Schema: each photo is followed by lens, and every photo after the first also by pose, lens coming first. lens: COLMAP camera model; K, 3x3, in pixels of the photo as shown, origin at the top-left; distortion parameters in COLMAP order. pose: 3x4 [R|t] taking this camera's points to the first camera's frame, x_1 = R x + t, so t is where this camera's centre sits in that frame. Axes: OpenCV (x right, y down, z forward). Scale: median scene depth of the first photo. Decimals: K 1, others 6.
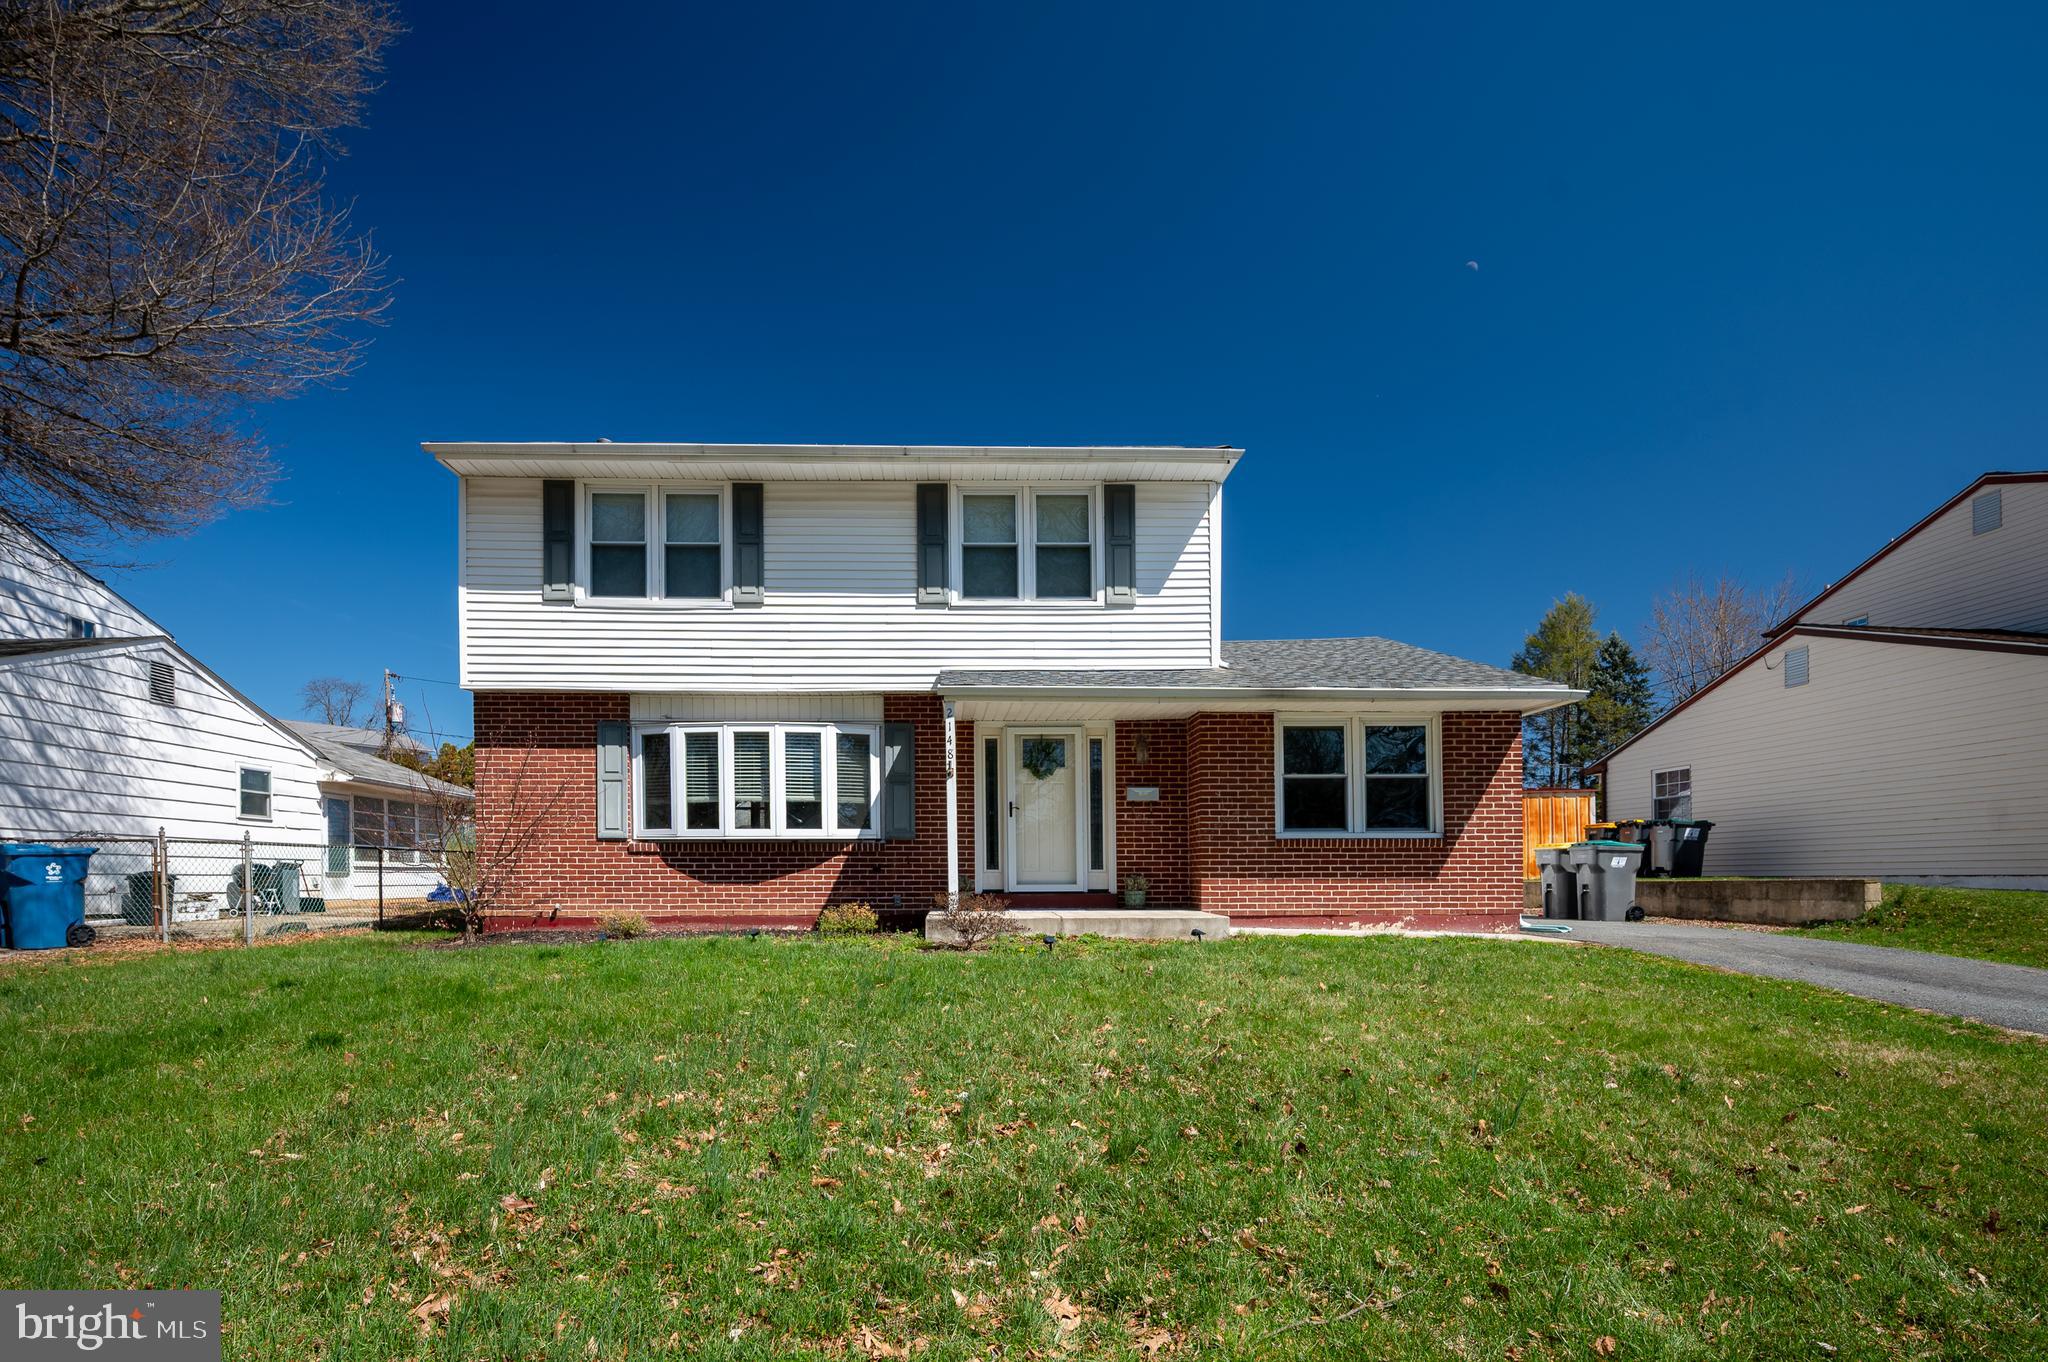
lens RADIAL K [[923.5, 0, 1025.2], [0, 923.5, 873.0], [0, 0, 1]] dist [0.002360, 0.000405]
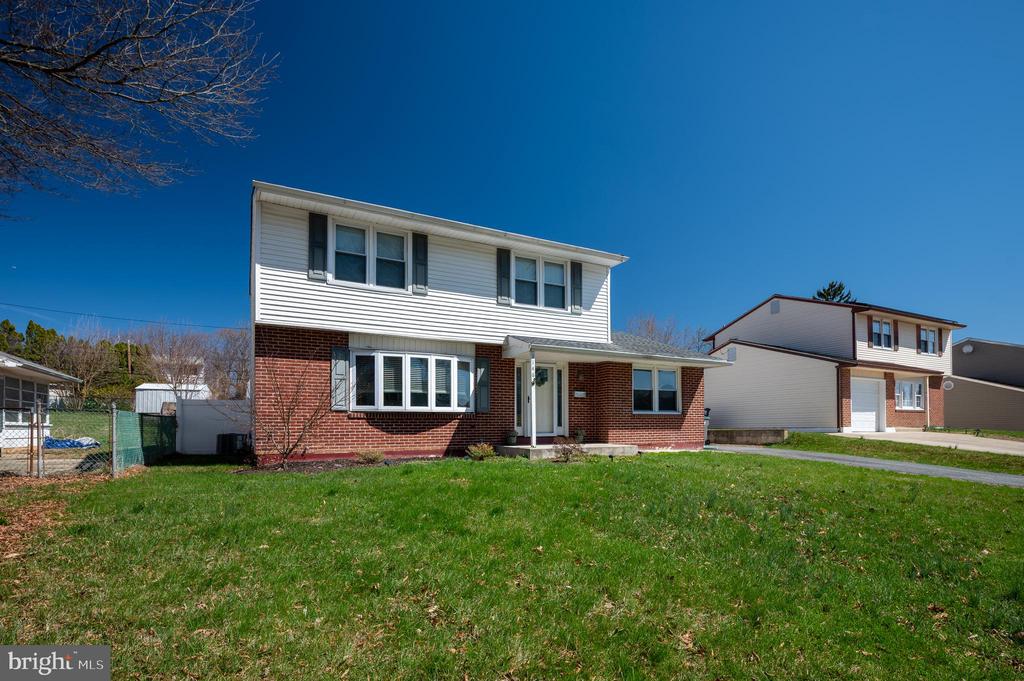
lens RADIAL K [[472.7, 0, 512.2], [0, 472.7, 421.3], [0, 0, 1]] dist [0.000726, 0.000016]
pose [[0.898556, 0.002392, 0.438853, -0.563384], [0.002971, 0.999929, -0.011535, -0.003781], [-0.438849, 0.011668, 0.898485, -0.000778]]
